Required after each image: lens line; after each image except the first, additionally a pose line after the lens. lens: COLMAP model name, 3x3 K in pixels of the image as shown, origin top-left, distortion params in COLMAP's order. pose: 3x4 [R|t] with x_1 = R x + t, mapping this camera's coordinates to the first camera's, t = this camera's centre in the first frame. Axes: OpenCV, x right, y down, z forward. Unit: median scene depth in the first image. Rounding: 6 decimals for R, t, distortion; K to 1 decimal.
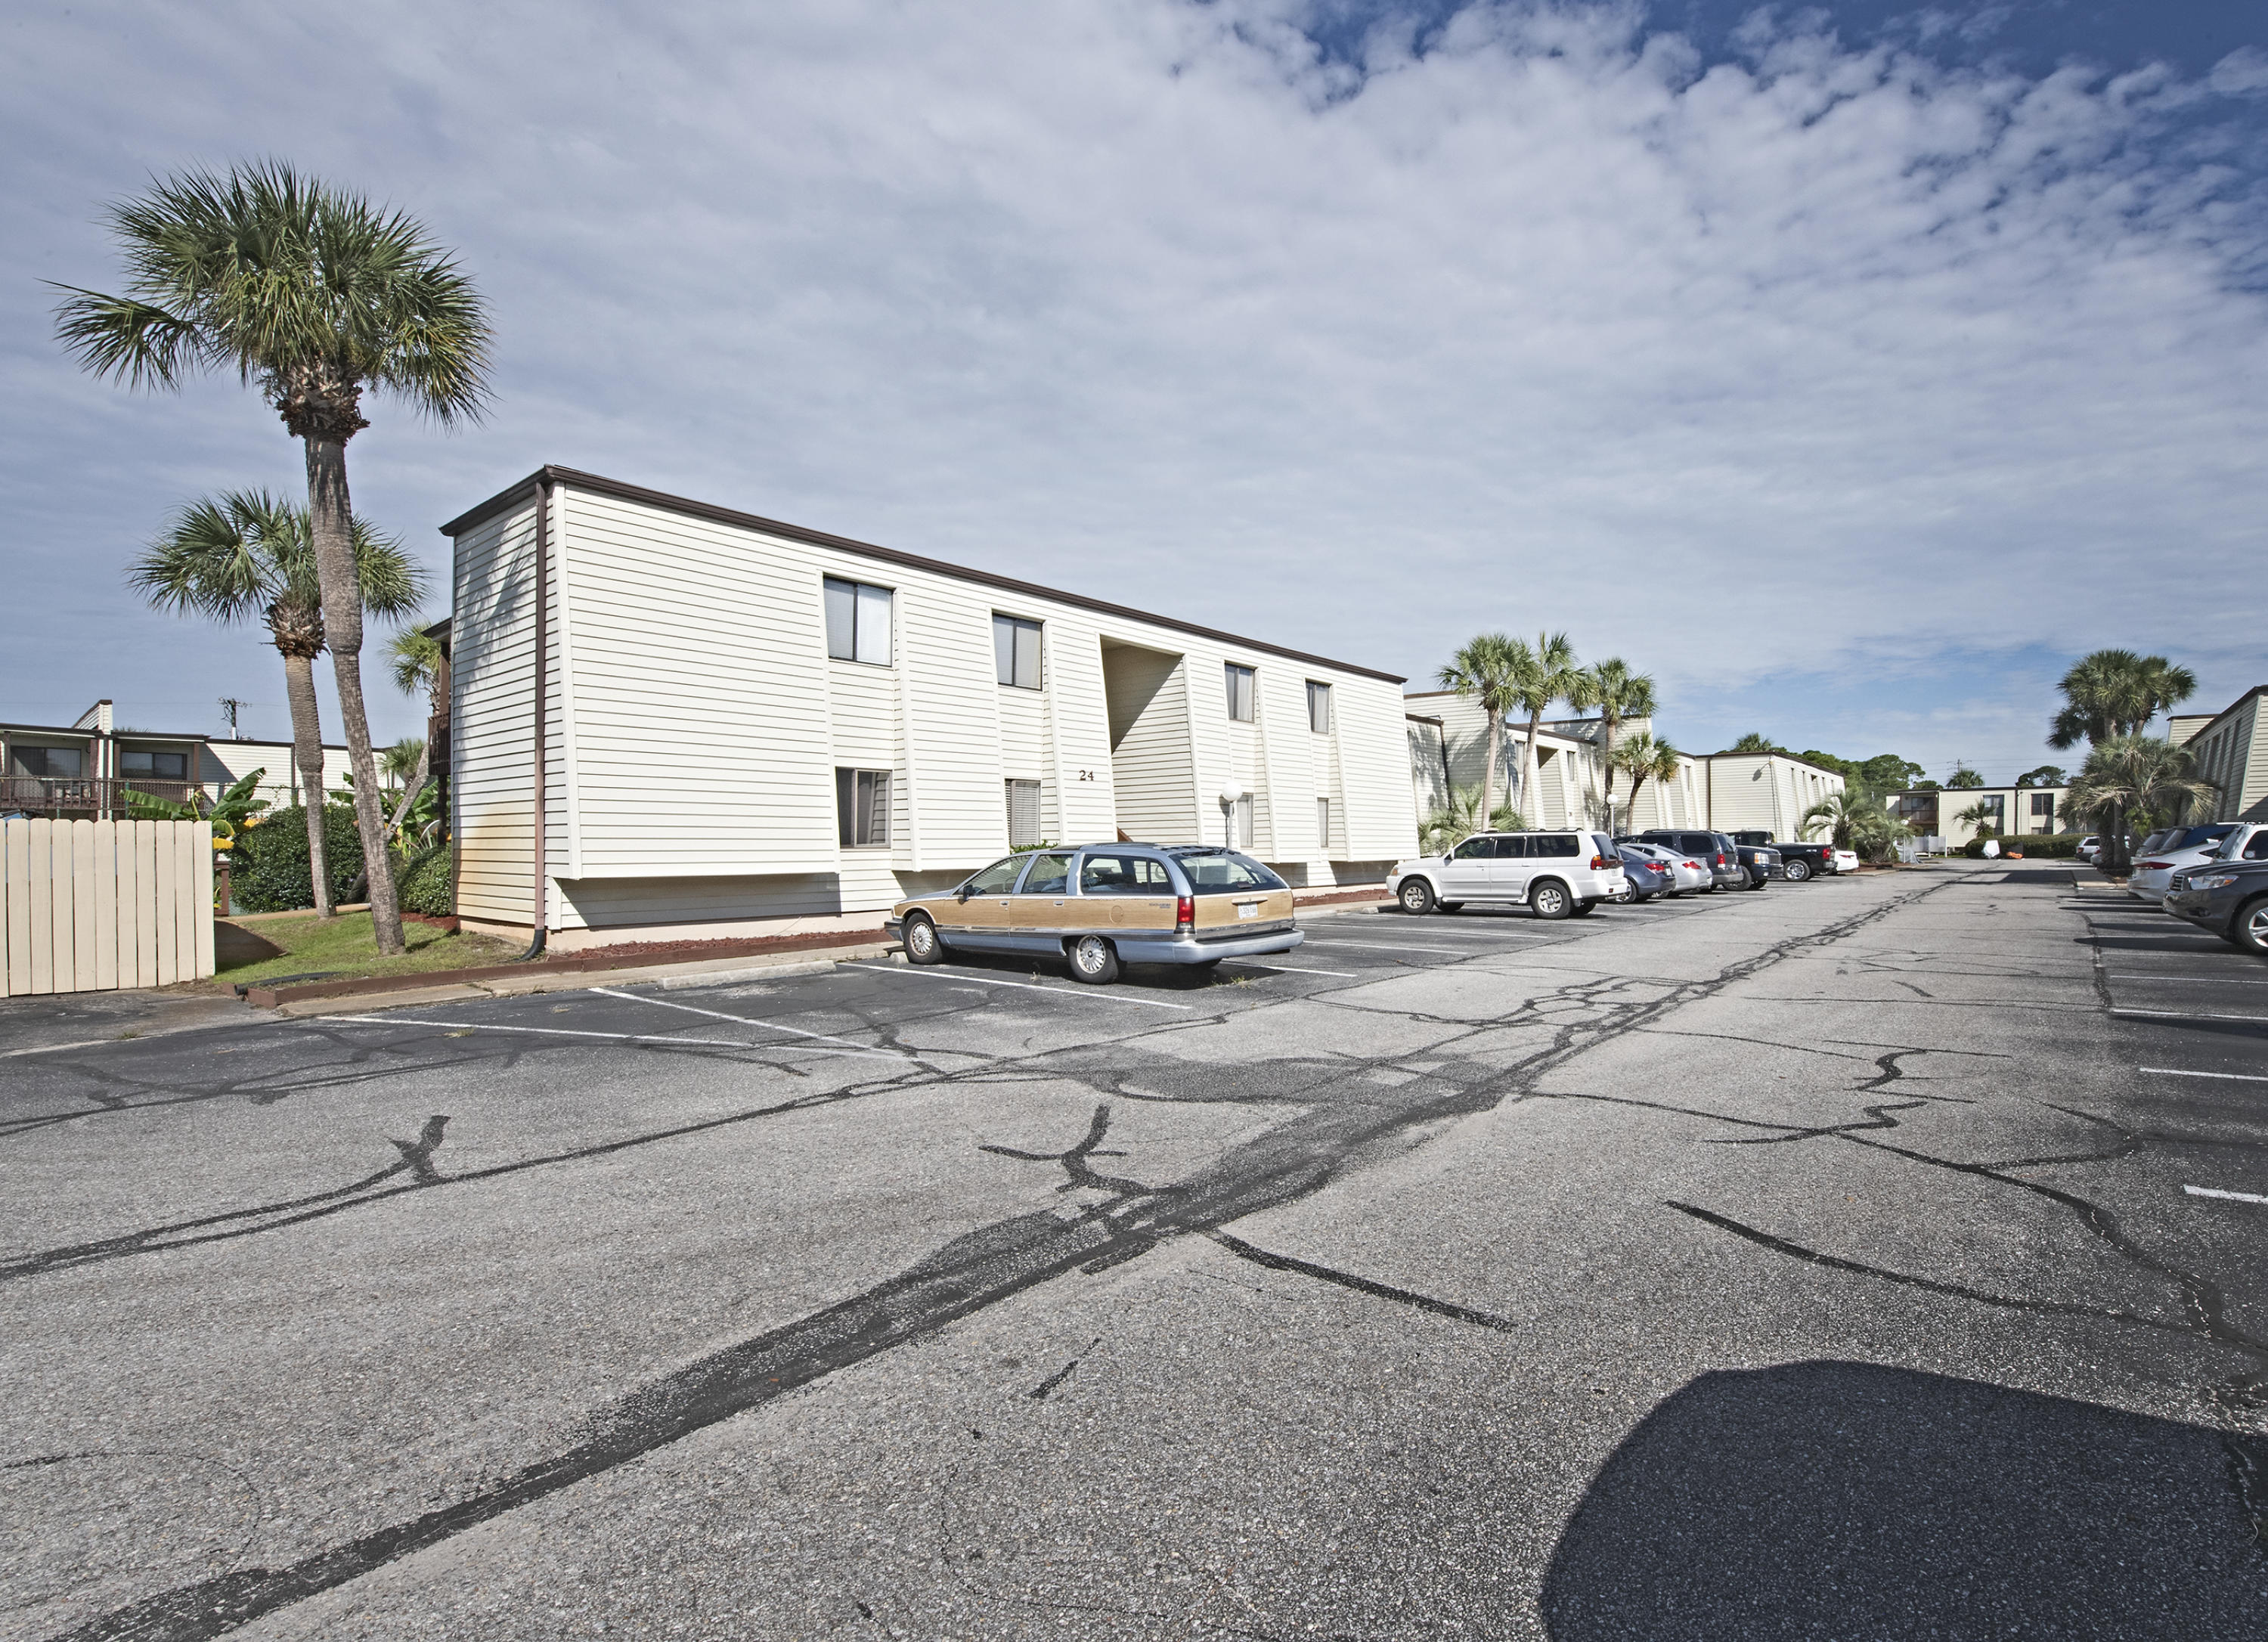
lens RADIAL K [[1076.0, 0, 1145.1], [0, 1076.0, 882.3], [0, 0, 1]] dist [0.000810, -0.009419]
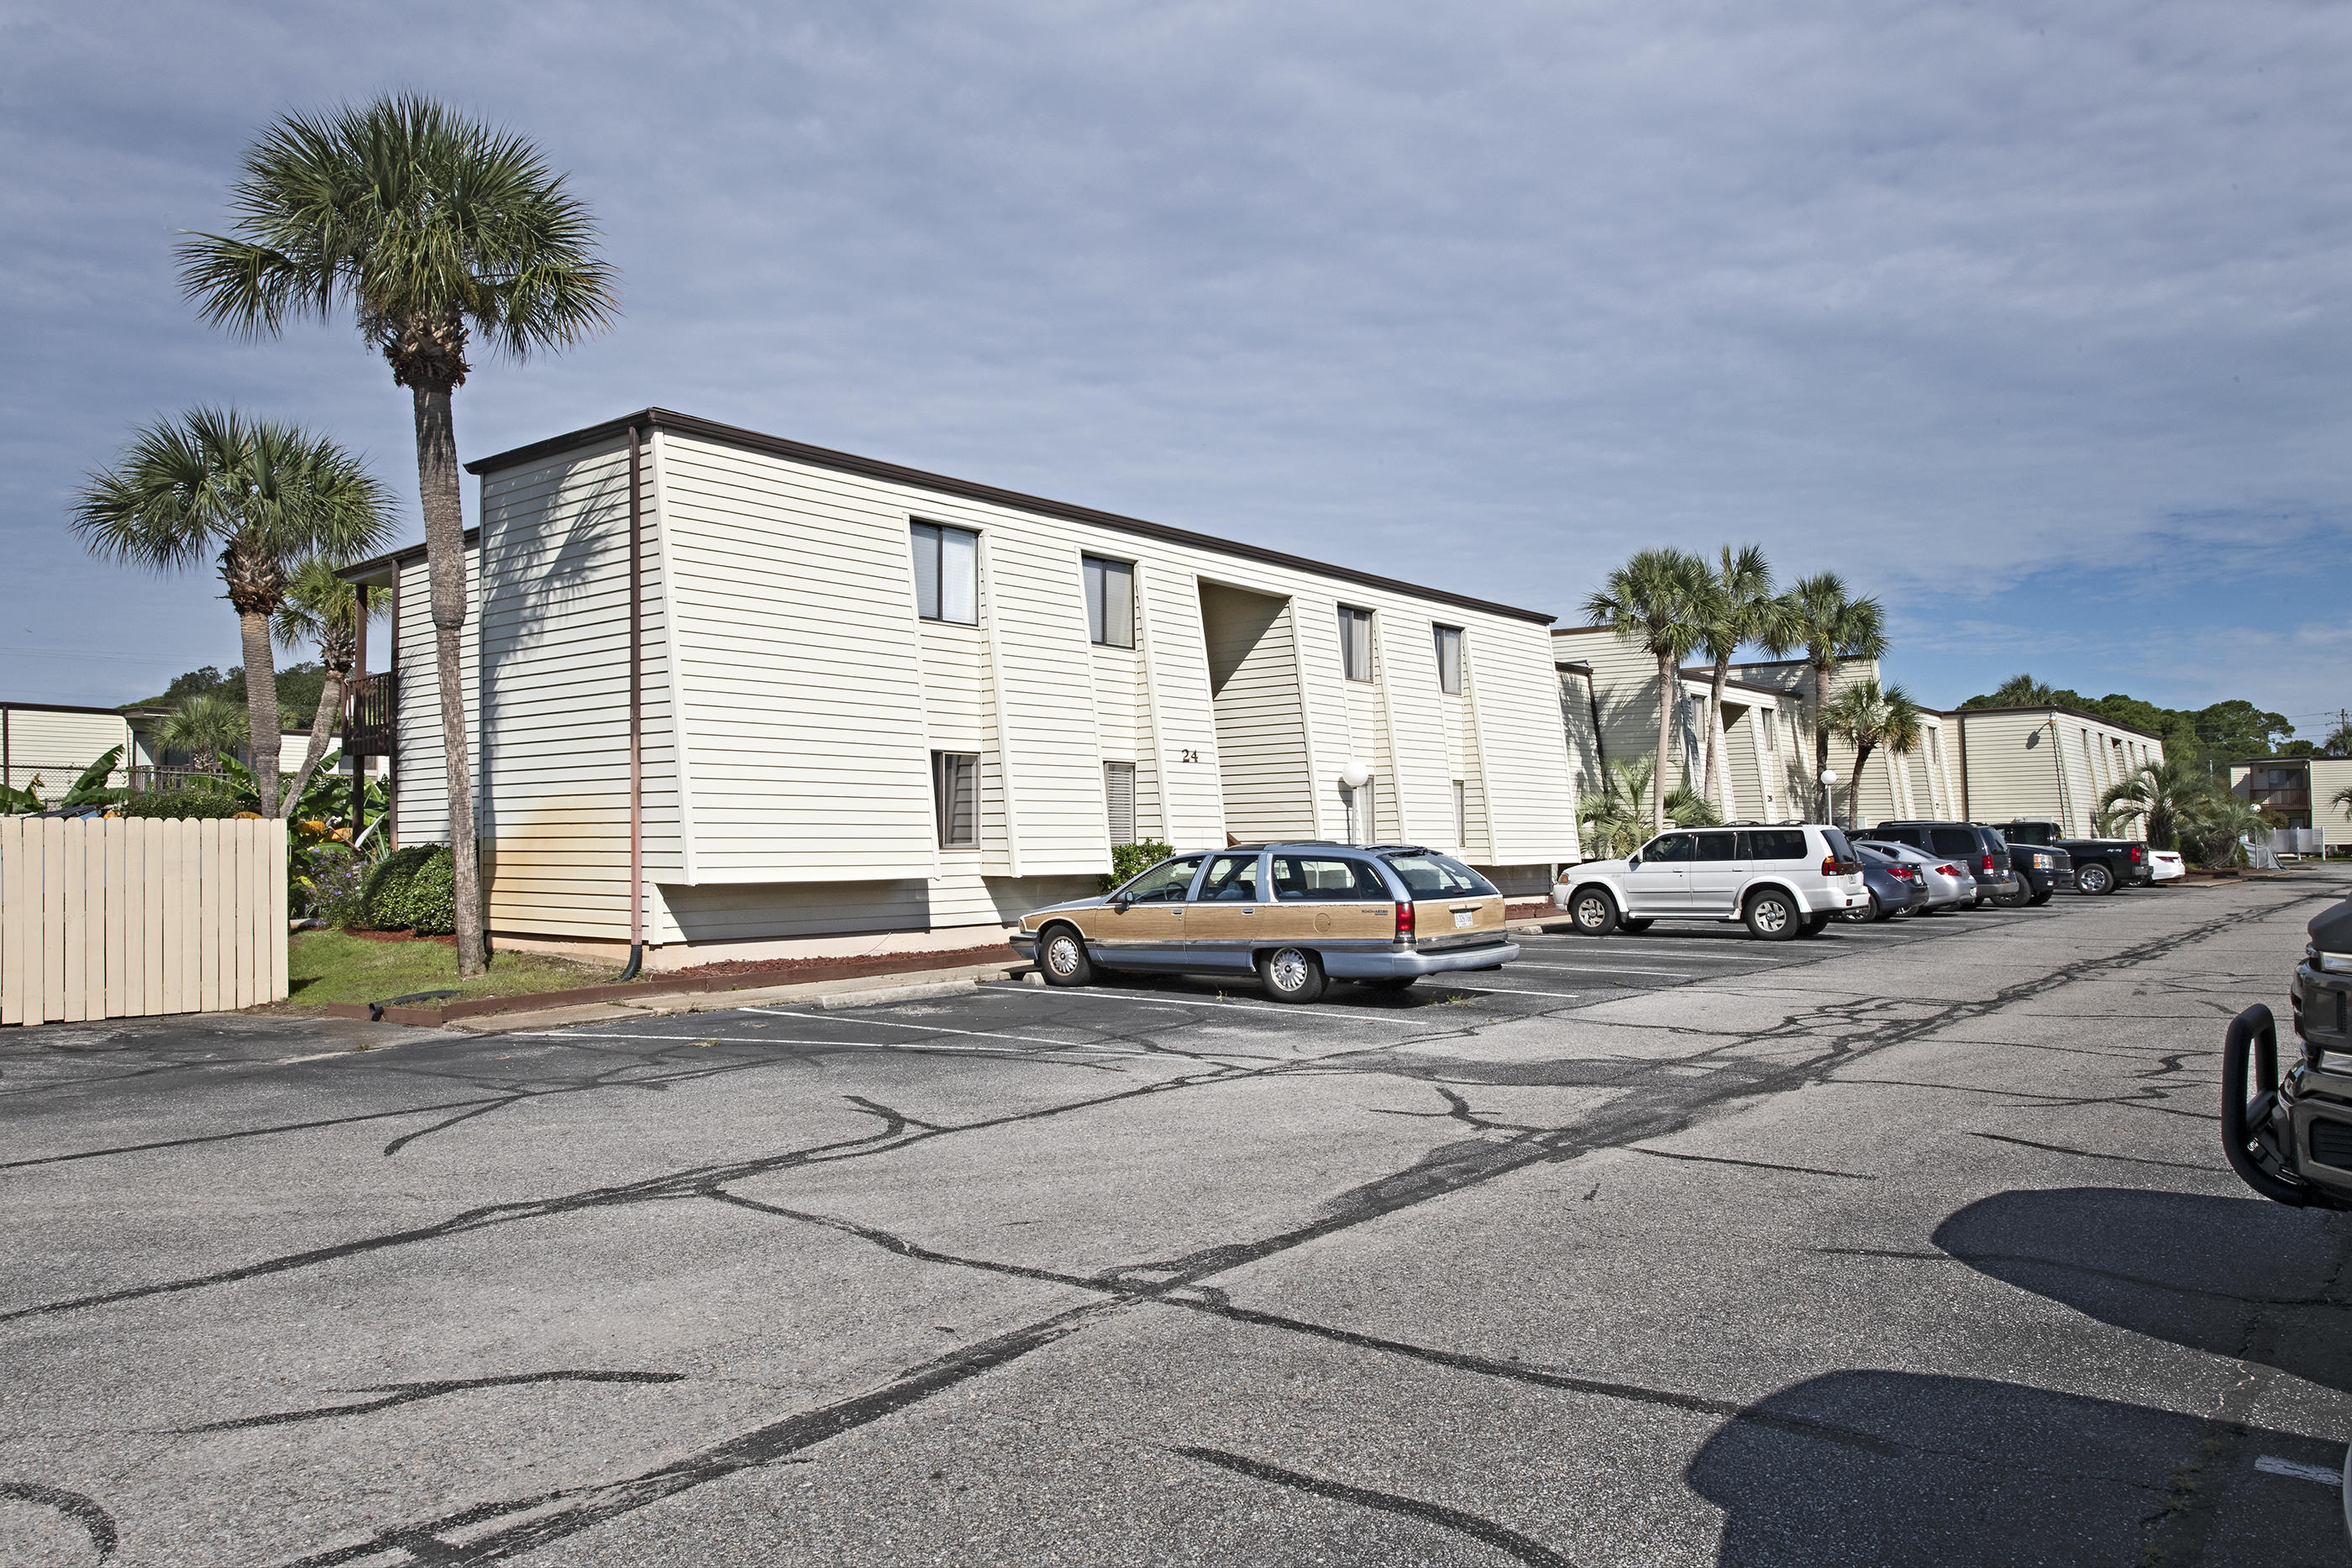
lens RADIAL K [[1630.3, 0, 1176.0], [0, 1630.3, 784.0], [0, 0, 1]] dist [0.009686, -0.000968]
pose [[0.999471, -0.000671, 0.032530, -0.115386], [0.002989, 0.997454, -0.071248, 0.006680], [-0.032399, 0.071307, 0.996928, -0.206291]]
